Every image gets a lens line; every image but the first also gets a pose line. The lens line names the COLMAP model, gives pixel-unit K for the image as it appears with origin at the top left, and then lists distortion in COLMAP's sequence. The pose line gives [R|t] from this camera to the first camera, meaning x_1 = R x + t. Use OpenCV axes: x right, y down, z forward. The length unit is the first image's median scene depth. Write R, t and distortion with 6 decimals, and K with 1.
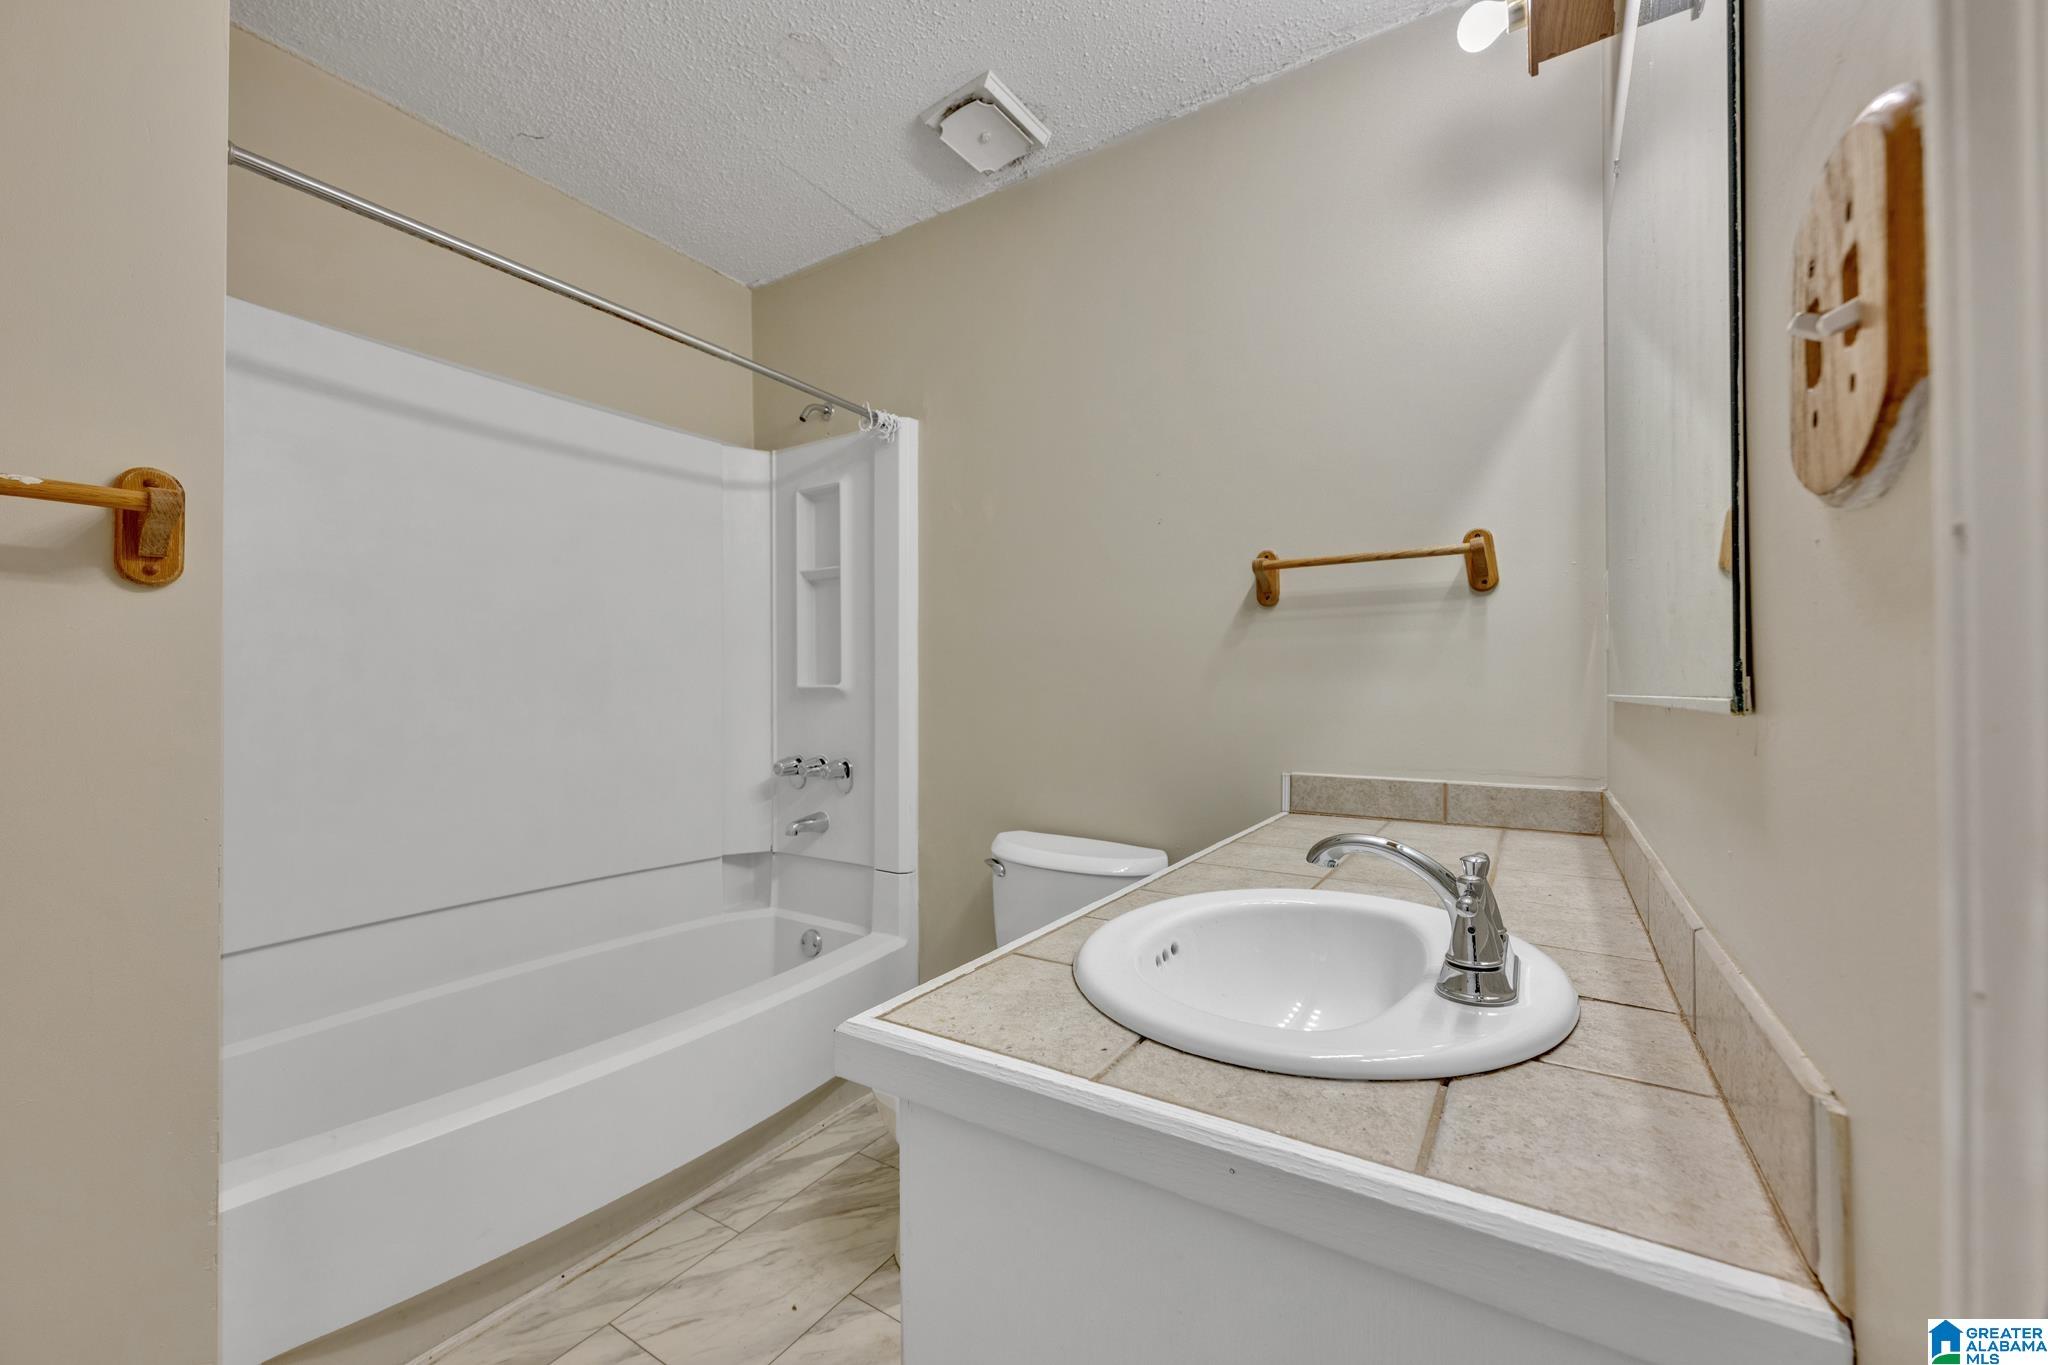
lens RADIAL K [[805.7, 0, 1025.0], [0, 805.7, 690.1], [0, 0, 1]] dist [-0.001233, -0.000117]
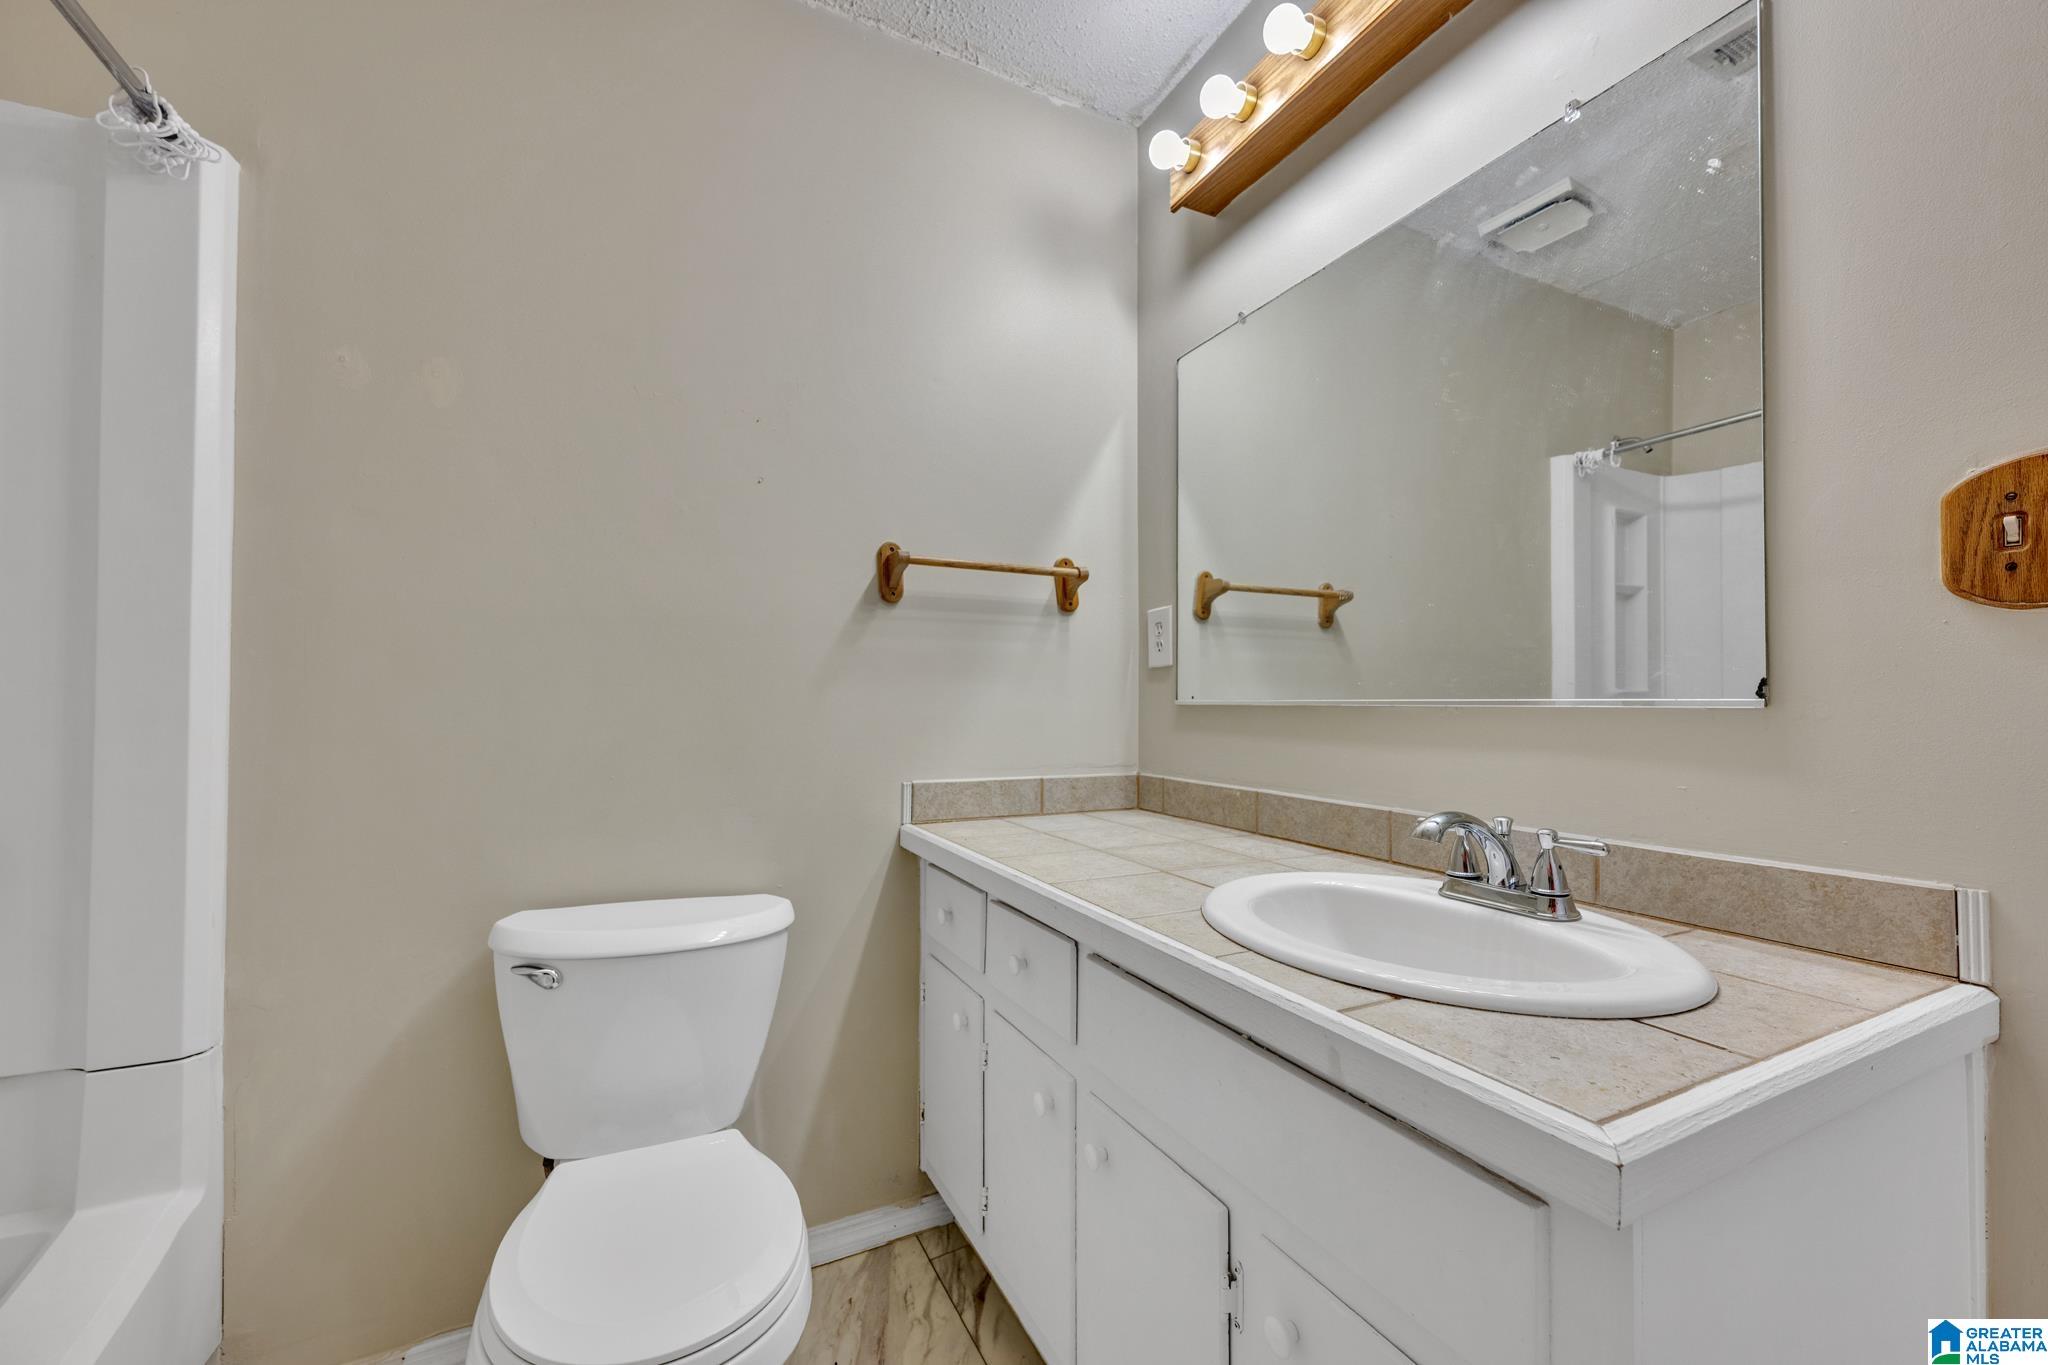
lens RADIAL K [[806.5, 0, 1024.0], [0, 806.5, 682.5], [0, 0, 1]] dist [0.000966, -0.000188]
pose [[0.515733, 0.025352, 0.856374, -0.456338], [-0.007588, 0.999658, -0.025024, 0.010529], [-0.856716, 0.006407, 0.515749, 0.443636]]
